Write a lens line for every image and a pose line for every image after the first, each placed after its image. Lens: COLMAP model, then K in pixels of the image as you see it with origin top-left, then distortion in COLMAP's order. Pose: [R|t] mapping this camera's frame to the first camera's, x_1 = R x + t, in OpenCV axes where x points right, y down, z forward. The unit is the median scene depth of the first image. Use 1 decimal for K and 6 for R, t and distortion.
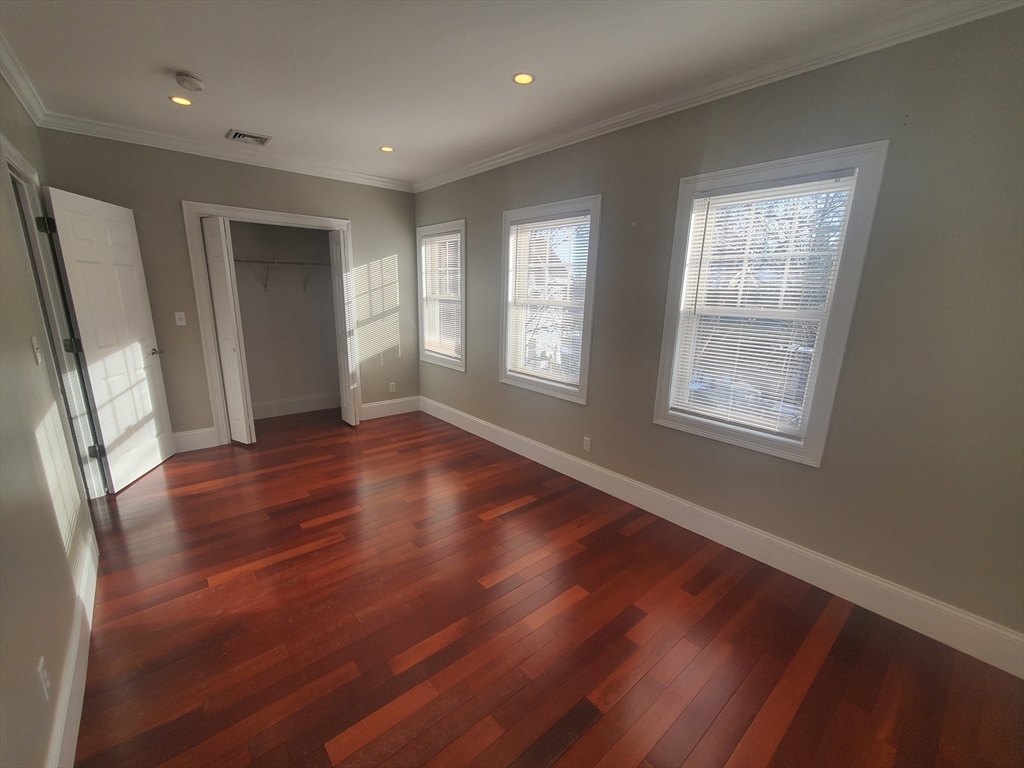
lens RADIAL K [[420.7, 0, 512.0], [0, 420.7, 384.0], [0, 0, 1]] dist [0.046290, 0.000004]
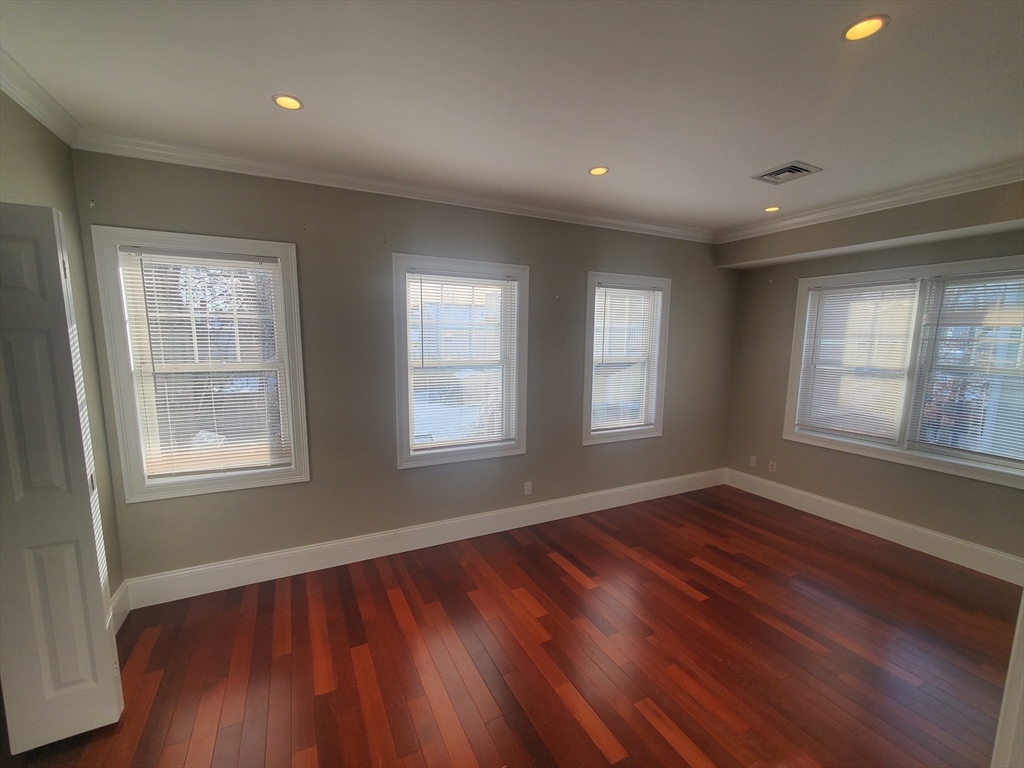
lens RADIAL K [[410.5, 0, 512.0], [0, 410.5, 384.0], [0, 0, 1]] dist [0.000006, 0.000062]
pose [[0.279829, -0.135562, 0.950431, -0.786634], [0.202111, 0.976113, 0.079718, -0.207816], [-0.938534, 0.169785, 0.300543, 0.677030]]
